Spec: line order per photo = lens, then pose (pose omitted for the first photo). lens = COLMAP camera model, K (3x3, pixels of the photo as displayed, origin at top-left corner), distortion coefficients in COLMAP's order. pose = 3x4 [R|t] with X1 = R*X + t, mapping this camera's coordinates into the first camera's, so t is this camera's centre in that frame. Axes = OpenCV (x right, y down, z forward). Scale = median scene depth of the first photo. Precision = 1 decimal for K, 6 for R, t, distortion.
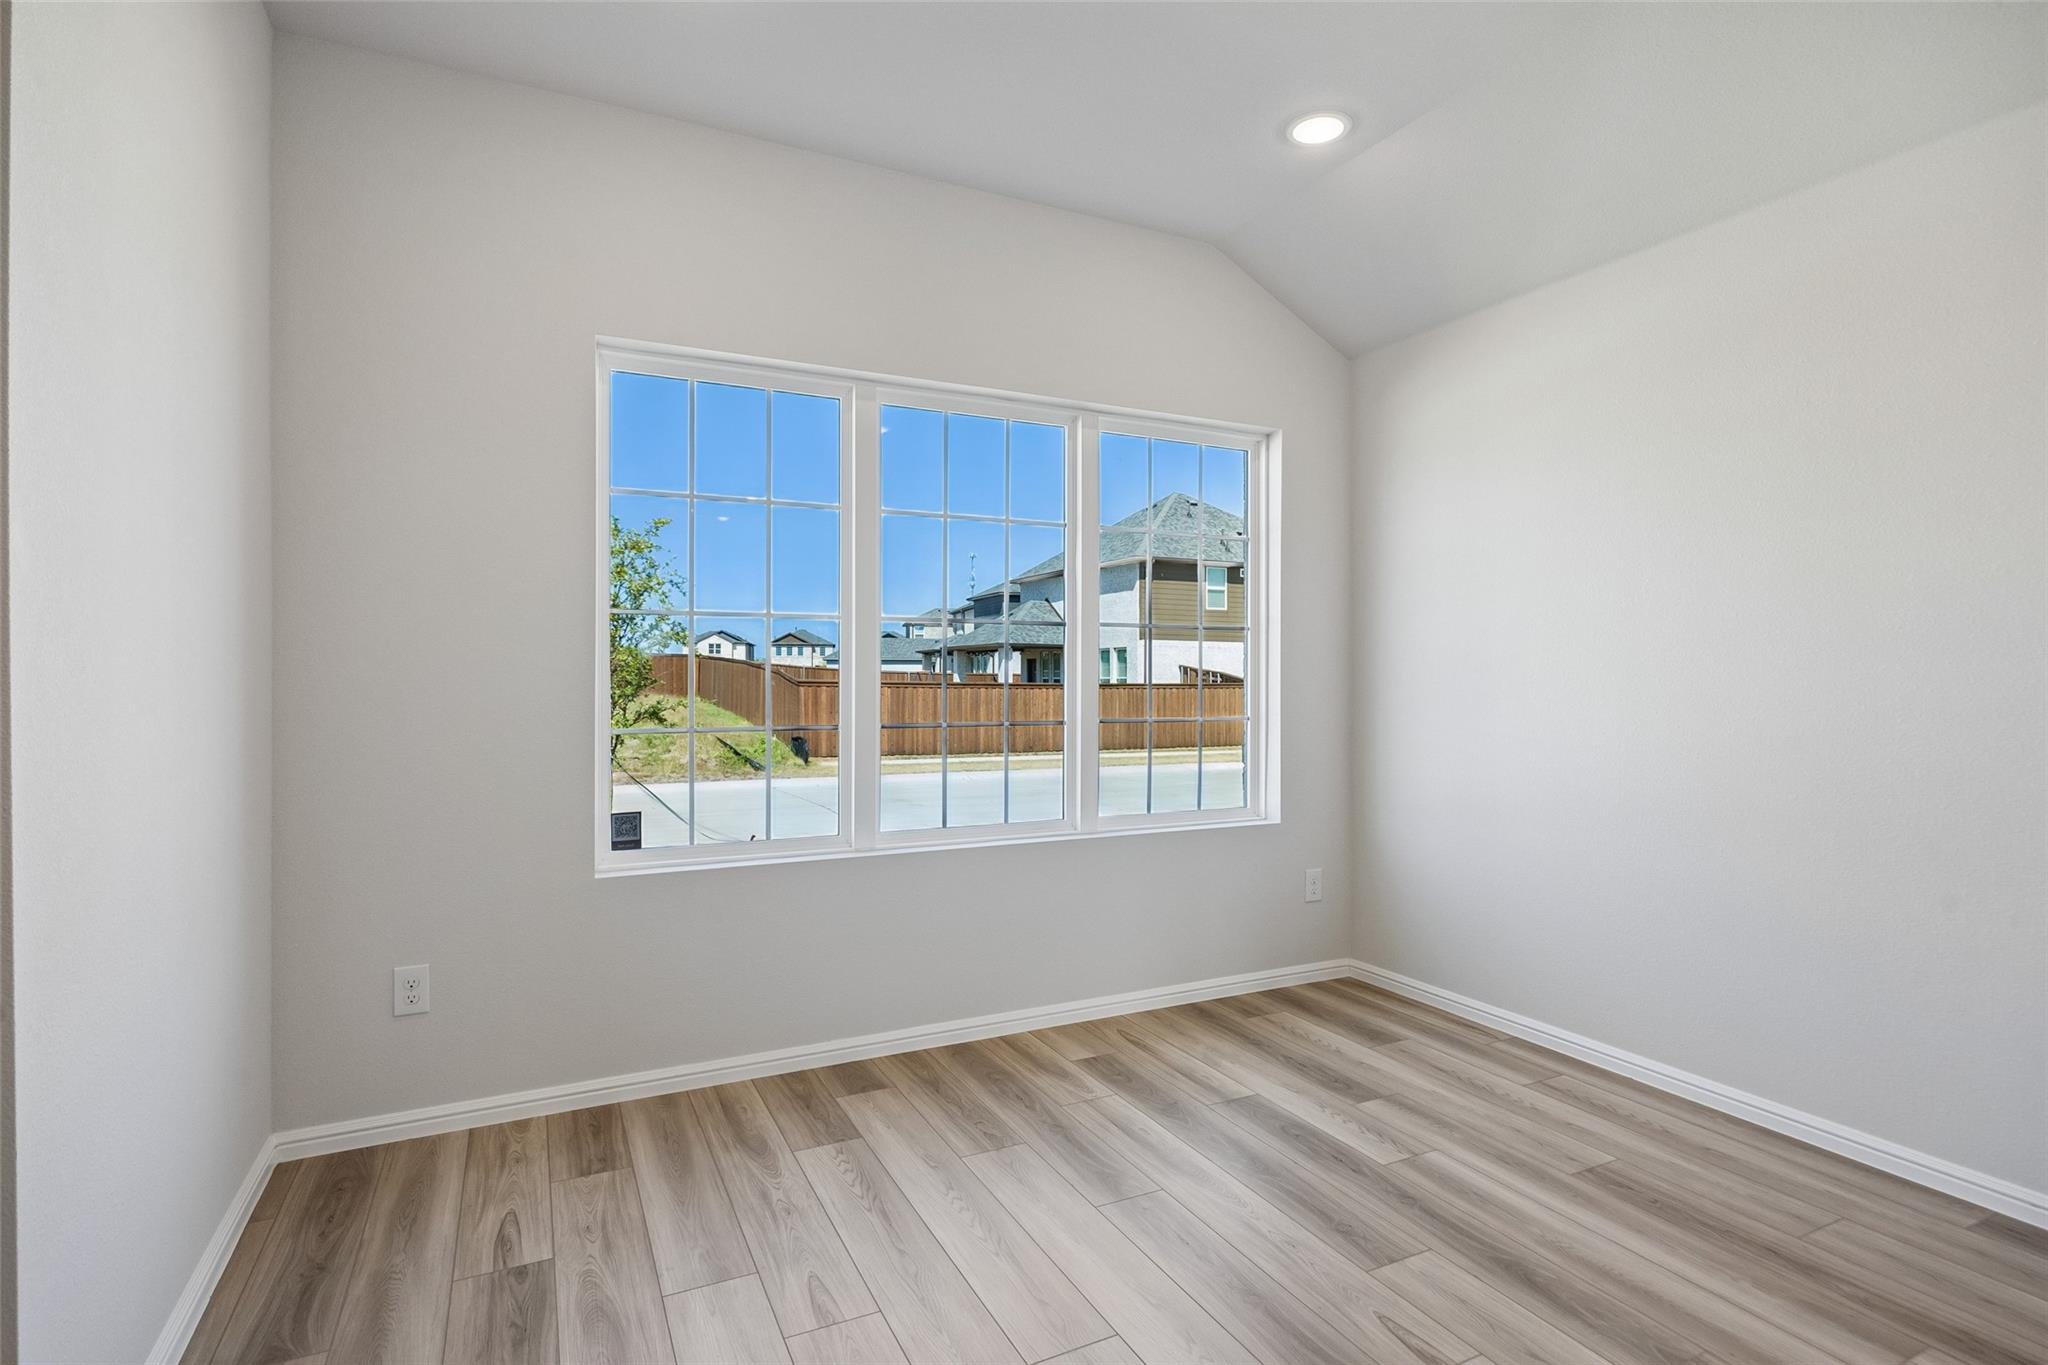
lens RADIAL K [[1021.4, 0, 1009.1], [0, 1021.4, 689.5], [0, 0, 1]] dist [-0.004659, -0.001030]
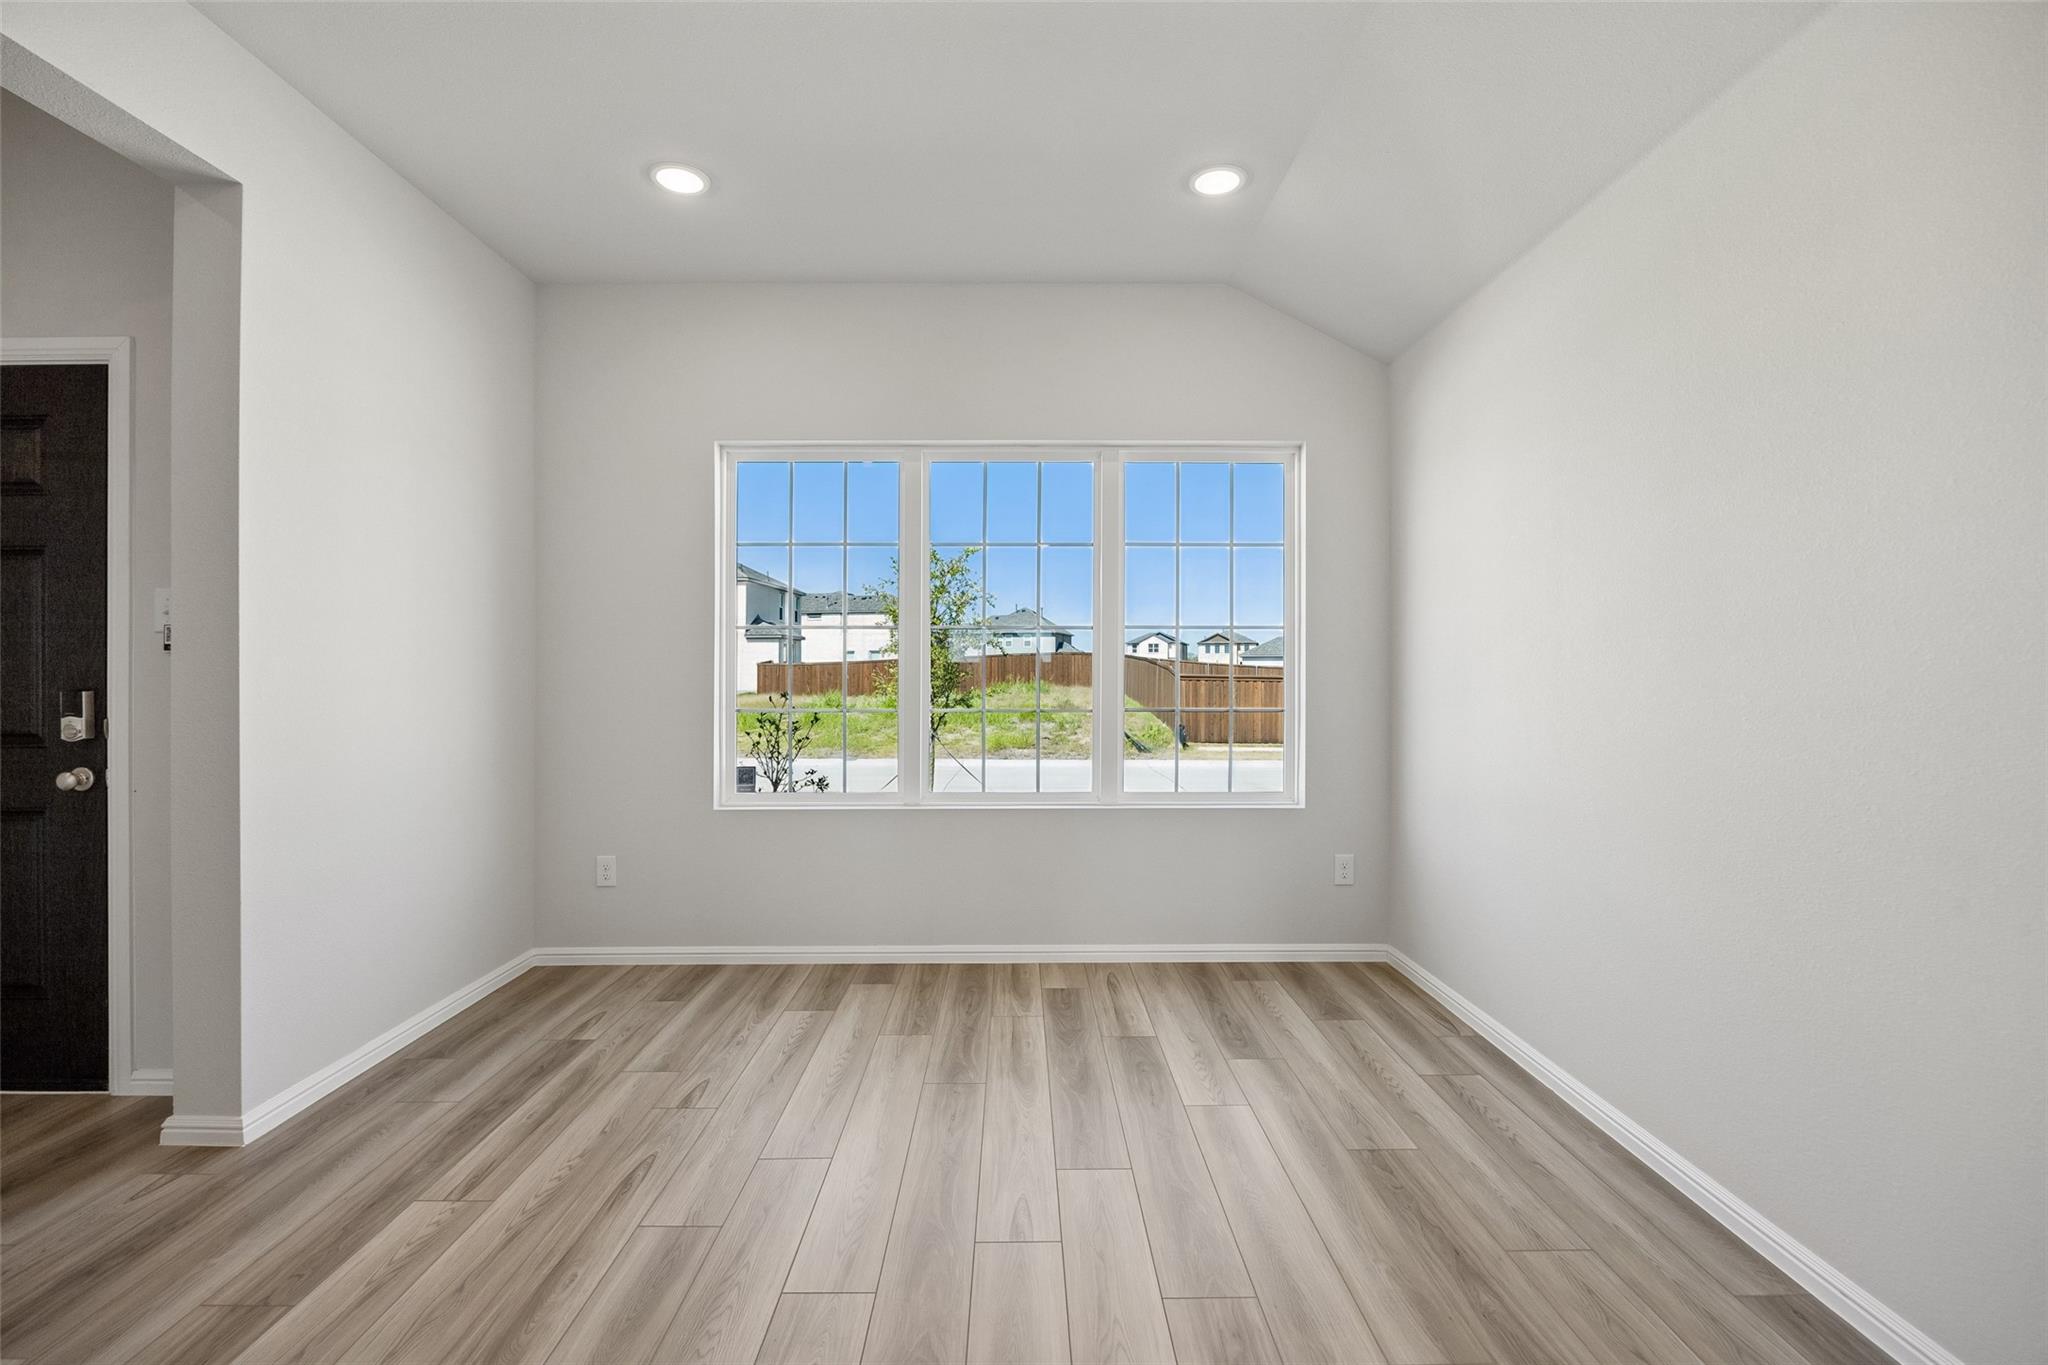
lens RADIAL K [[910.0, 0, 1024.0], [0, 910.0, 682.5], [0, 0, 1]] dist [-0.013102, 0.000559]
pose [[0.899949, 0.005012, -0.435966, 0.532906], [-0.005523, 0.999985, 0.000094, 0.000034], [0.435959, 0.002323, 0.899963, 0.016921]]
